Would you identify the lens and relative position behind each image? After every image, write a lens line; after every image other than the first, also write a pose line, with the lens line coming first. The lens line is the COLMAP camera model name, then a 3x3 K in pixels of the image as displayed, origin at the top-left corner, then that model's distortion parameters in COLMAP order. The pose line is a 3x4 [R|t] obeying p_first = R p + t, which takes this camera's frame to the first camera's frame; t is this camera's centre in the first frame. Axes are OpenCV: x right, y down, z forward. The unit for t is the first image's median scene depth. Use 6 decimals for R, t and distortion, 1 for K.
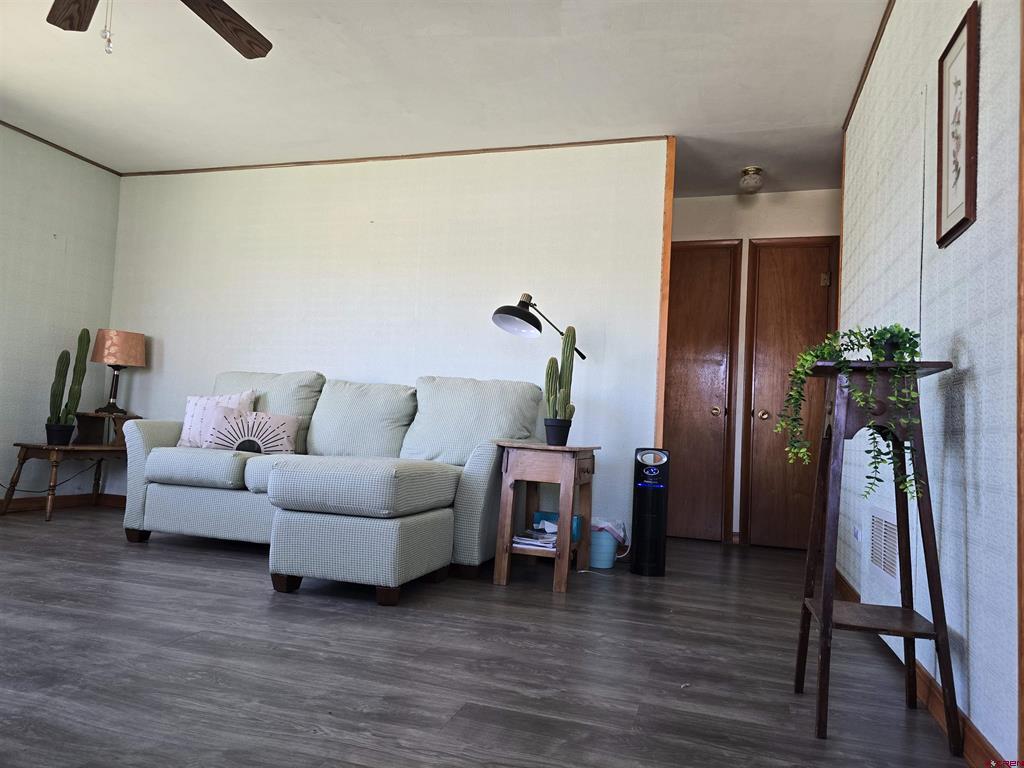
lens RADIAL K [[682.3, 0, 521.0], [0, 682.3, 391.2], [0, 0, 1]] dist [0.049944, -0.043978]
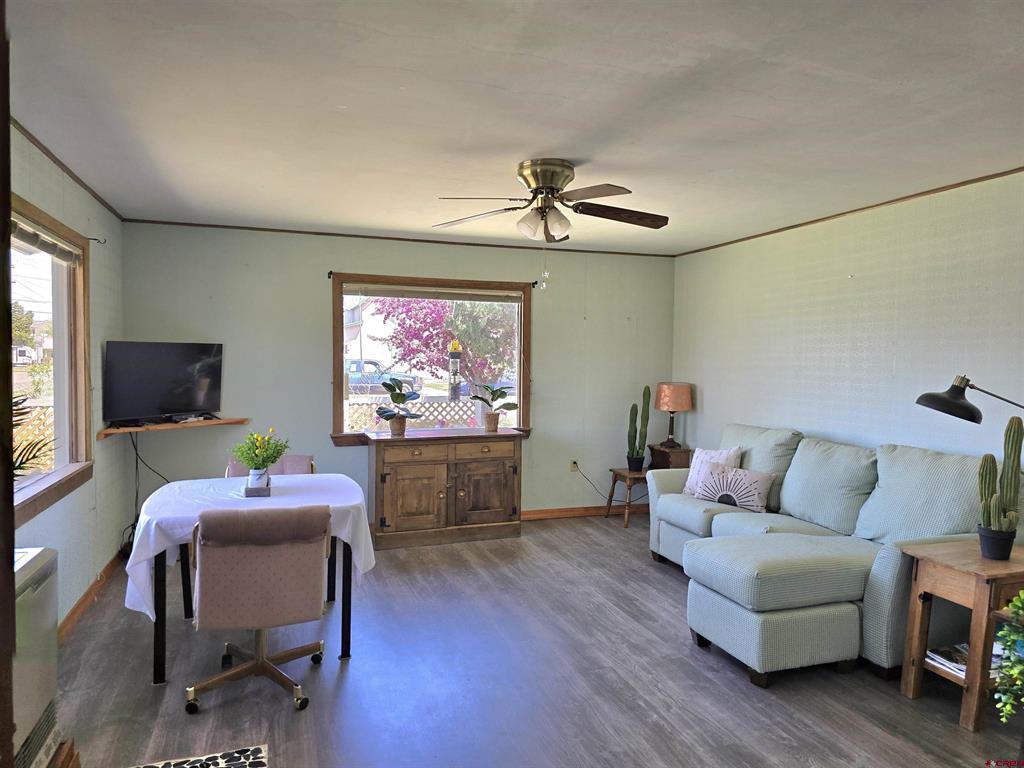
lens RADIAL K [[682.3, 0, 514.1], [0, 682.3, 376.5], [0, 0, 1]] dist [0.049944, -0.043978]
pose [[0.578612, -0.019328, -0.815374, 0.403978], [0.073272, 0.996909, 0.028365, -0.211453], [0.812305, -0.076156, 0.578240, 0.009827]]
